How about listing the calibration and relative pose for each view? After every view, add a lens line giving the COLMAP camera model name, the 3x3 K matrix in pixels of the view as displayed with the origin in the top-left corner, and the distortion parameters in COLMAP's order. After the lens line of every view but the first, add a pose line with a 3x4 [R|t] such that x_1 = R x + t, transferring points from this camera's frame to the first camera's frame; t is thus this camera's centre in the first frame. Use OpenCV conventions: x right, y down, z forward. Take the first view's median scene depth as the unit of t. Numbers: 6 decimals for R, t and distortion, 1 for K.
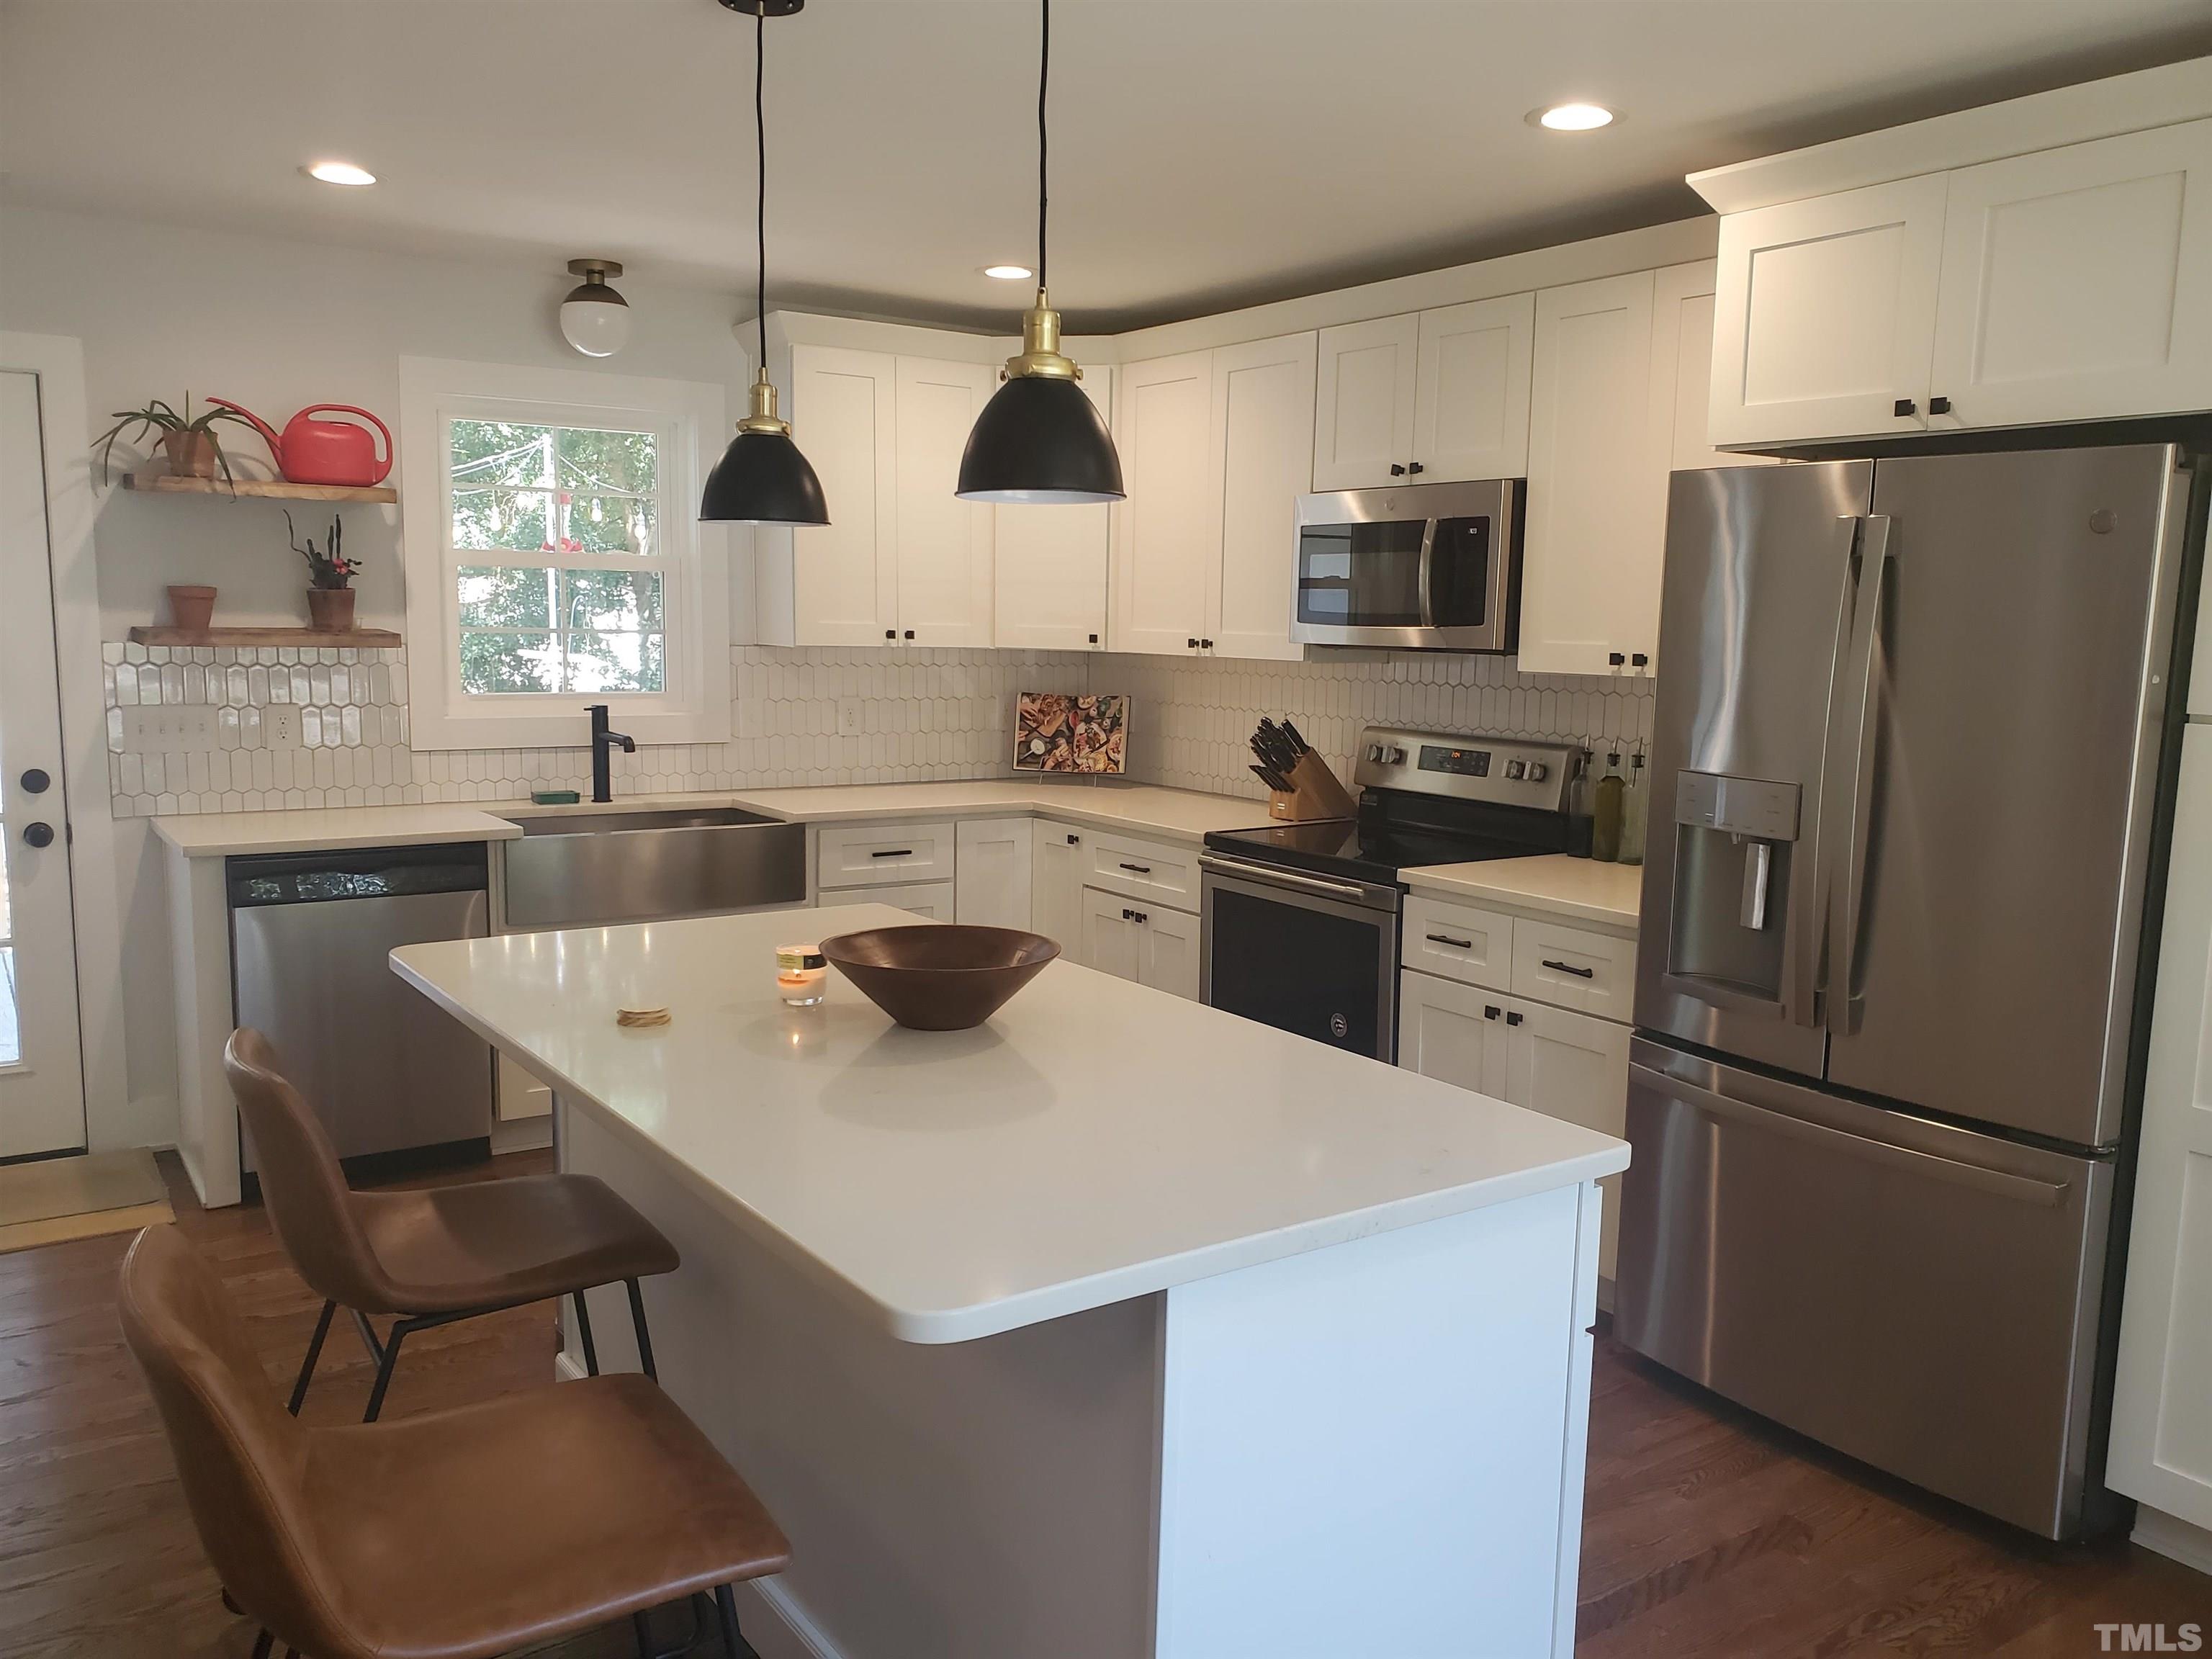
lens RADIAL K [[1723.8, 0, 1103.1], [0, 1723.8, 839.5], [0, 0, 1]] dist [0.169747, -0.459828]
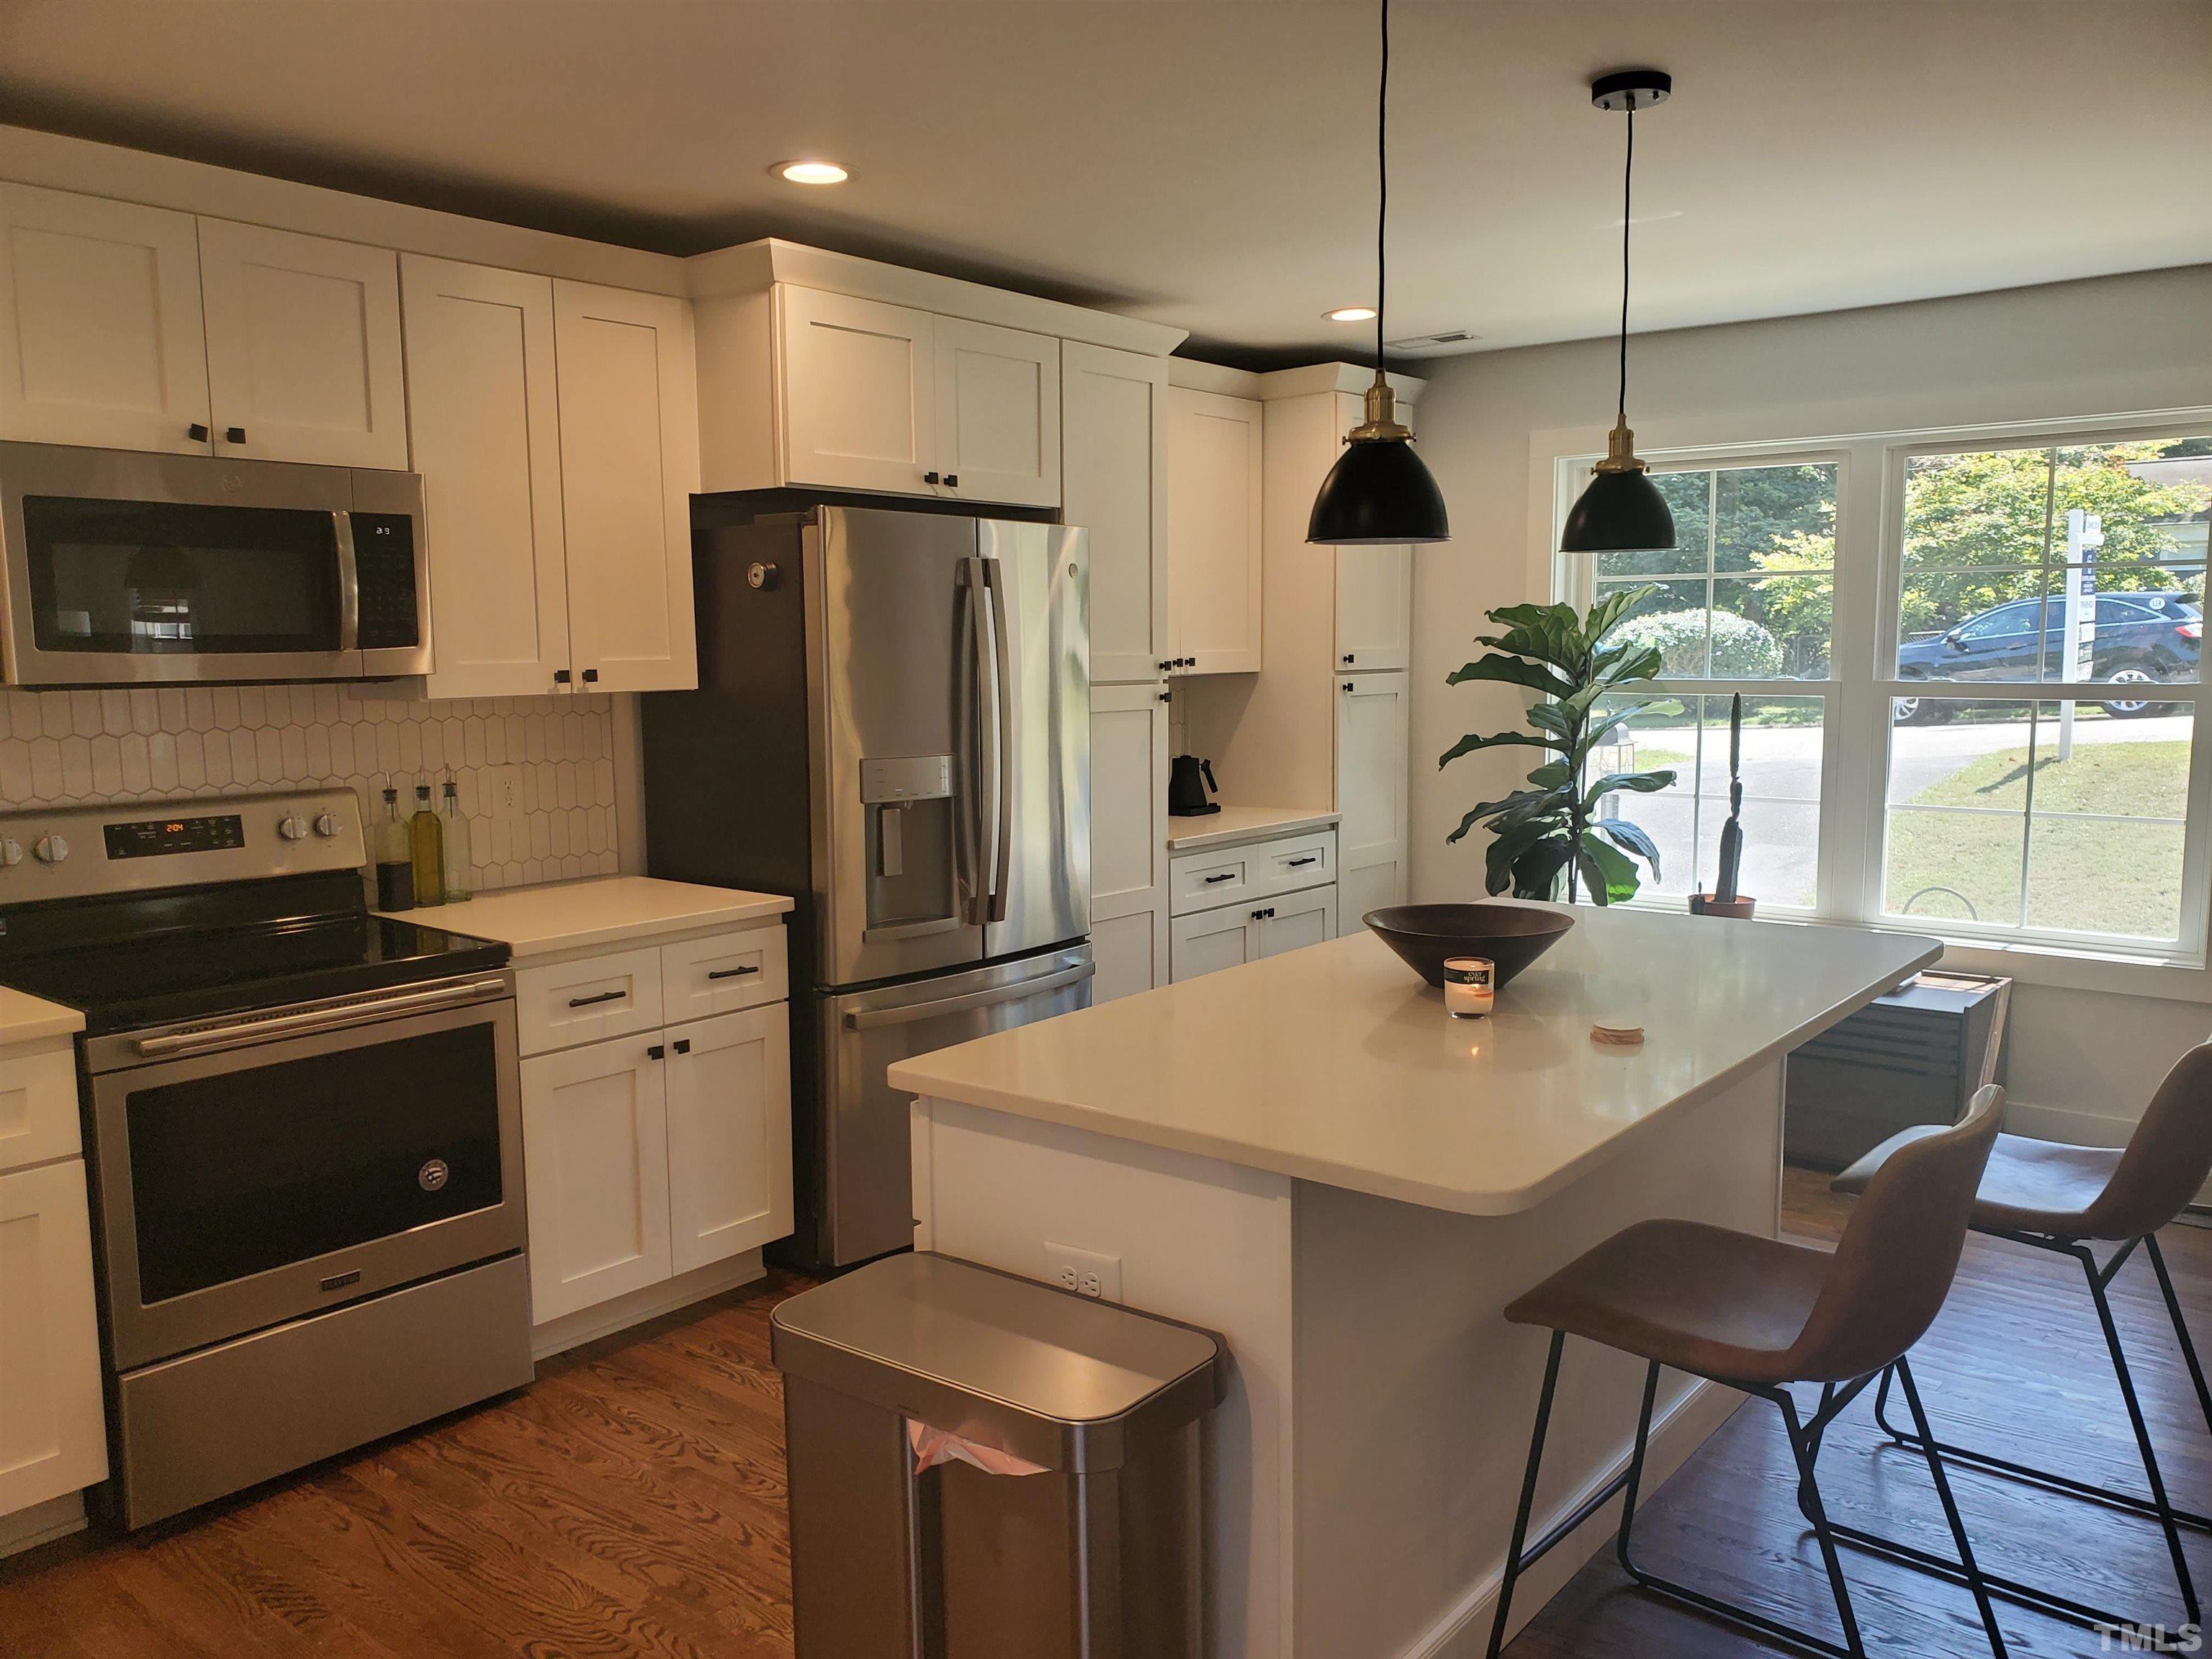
lens RADIAL K [[1723.8, 0, 1103.1], [0, 1723.8, 839.5], [0, 0, 1]] dist [0.169747, -0.459828]
pose [[-0.292494, -0.123249, 0.948292, -0.718359], [0.131727, 0.977013, 0.167612, -0.137628], [-0.947151, 0.173941, -0.269535, 0.991845]]
